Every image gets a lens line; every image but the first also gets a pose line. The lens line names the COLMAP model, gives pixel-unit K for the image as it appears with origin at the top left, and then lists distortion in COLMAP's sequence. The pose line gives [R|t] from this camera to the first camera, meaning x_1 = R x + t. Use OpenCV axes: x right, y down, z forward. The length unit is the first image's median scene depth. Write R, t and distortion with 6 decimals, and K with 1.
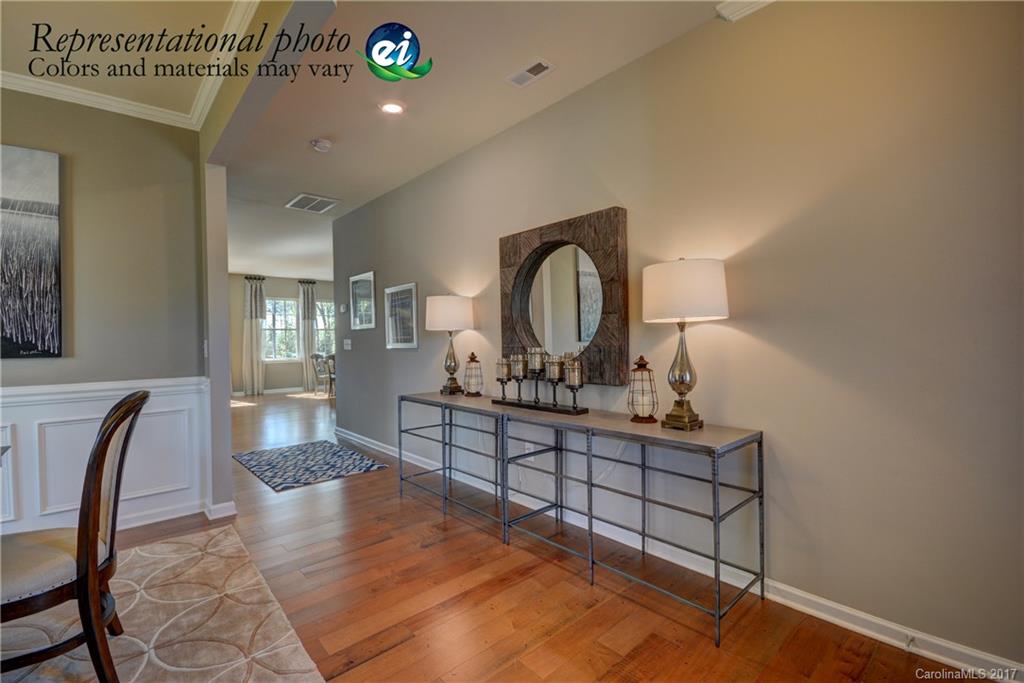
lens RADIAL K [[450.3, 0, 513.4], [0, 450.3, 344.3], [0, 0, 1]] dist [-0.000131, -0.005863]
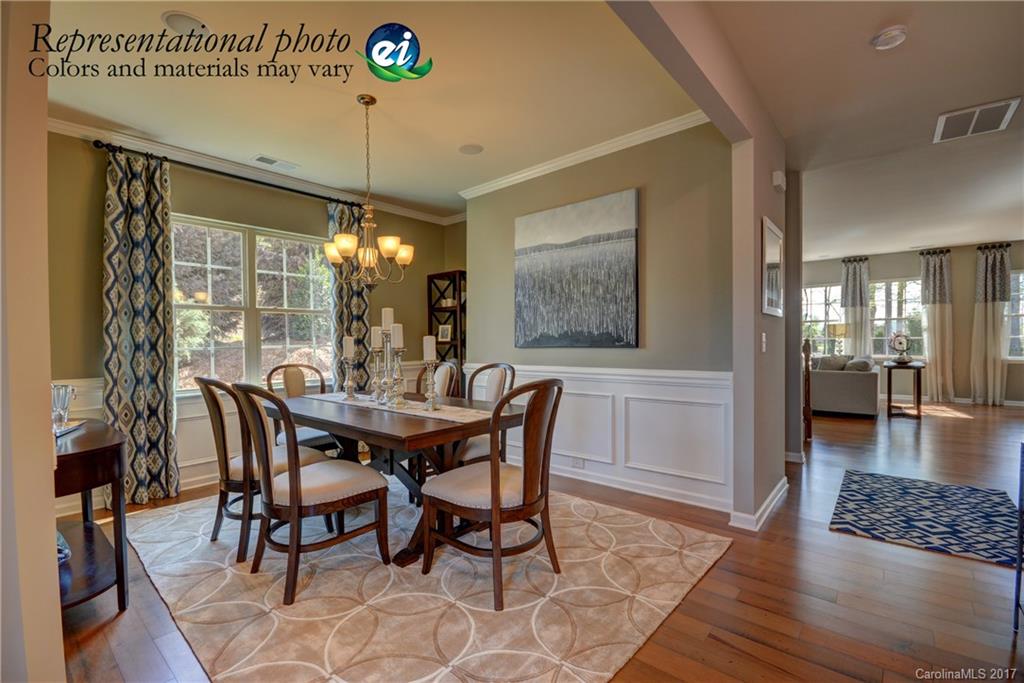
lens RADIAL K [[450.3, 0, 513.4], [0, 450.3, 344.3], [0, 0, 1]] dist [-0.000131, -0.005863]
pose [[0.118622, 0.019655, -0.992745, 0.159966], [-0.000936, 0.999806, 0.019683, -0.004525], [0.992939, -0.001406, 0.118617, 0.354444]]
